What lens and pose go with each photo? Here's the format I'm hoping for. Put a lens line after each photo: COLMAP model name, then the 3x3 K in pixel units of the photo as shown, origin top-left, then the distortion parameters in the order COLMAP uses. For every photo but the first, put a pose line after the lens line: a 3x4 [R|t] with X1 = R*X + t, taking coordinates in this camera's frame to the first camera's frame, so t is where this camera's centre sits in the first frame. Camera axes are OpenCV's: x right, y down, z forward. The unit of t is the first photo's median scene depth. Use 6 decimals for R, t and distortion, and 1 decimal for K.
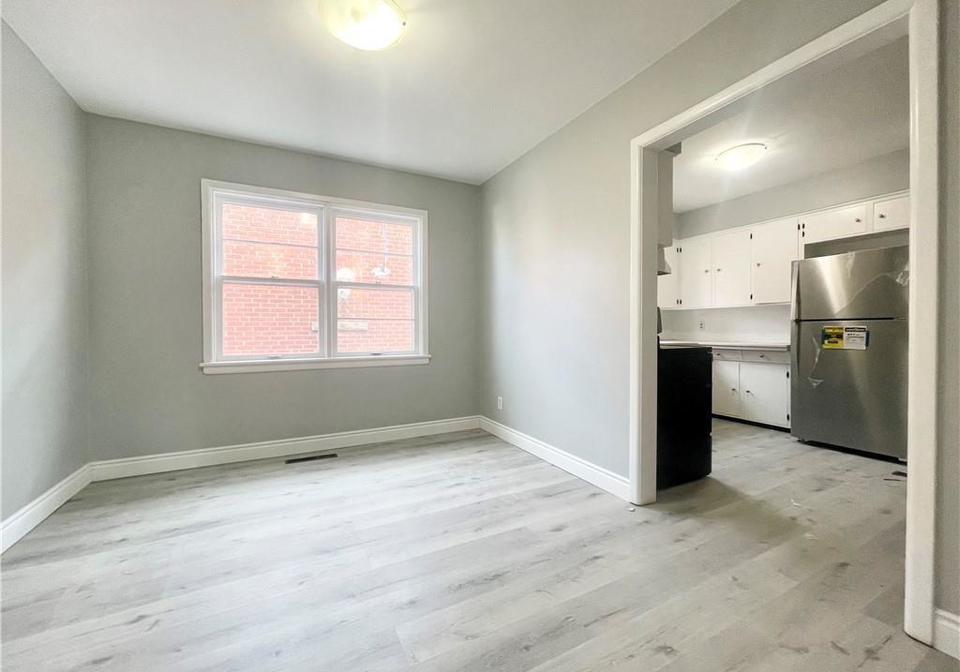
lens RADIAL K [[385.1, 0, 482.4], [0, 385.1, 334.1], [0, 0, 1]] dist [-0.002166, -0.000497]
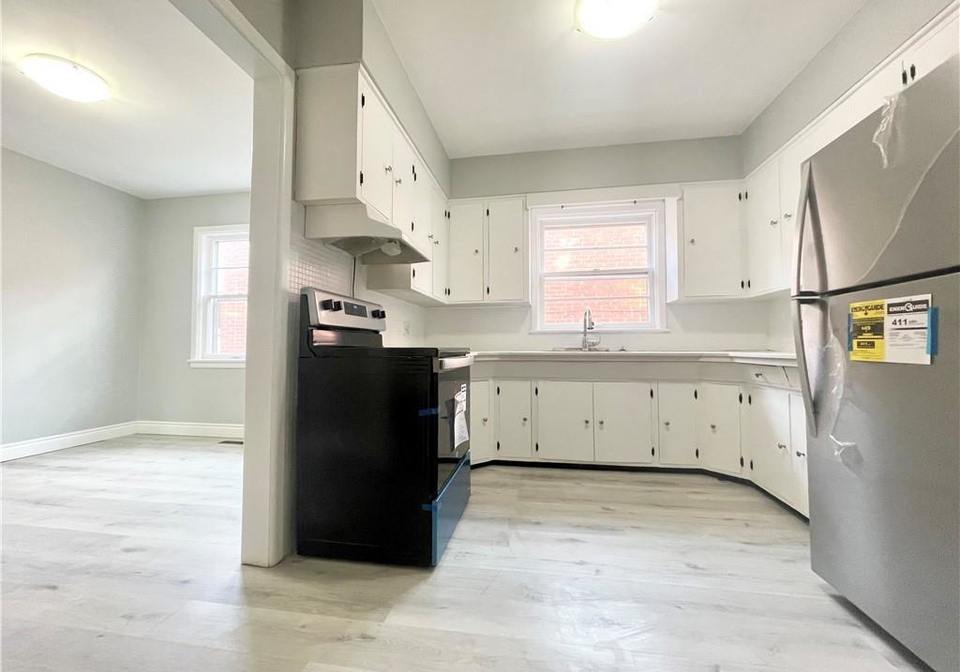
lens RADIAL K [[385.1, 0, 480.3], [0, 385.1, 334.1], [0, 0, 1]] dist [-0.002166, -0.000497]
pose [[0.798769, -0.018196, -0.601362, 0.892400], [-0.009367, 0.999045, -0.042670, 0.032557], [0.601565, 0.039716, 0.797836, 0.501801]]
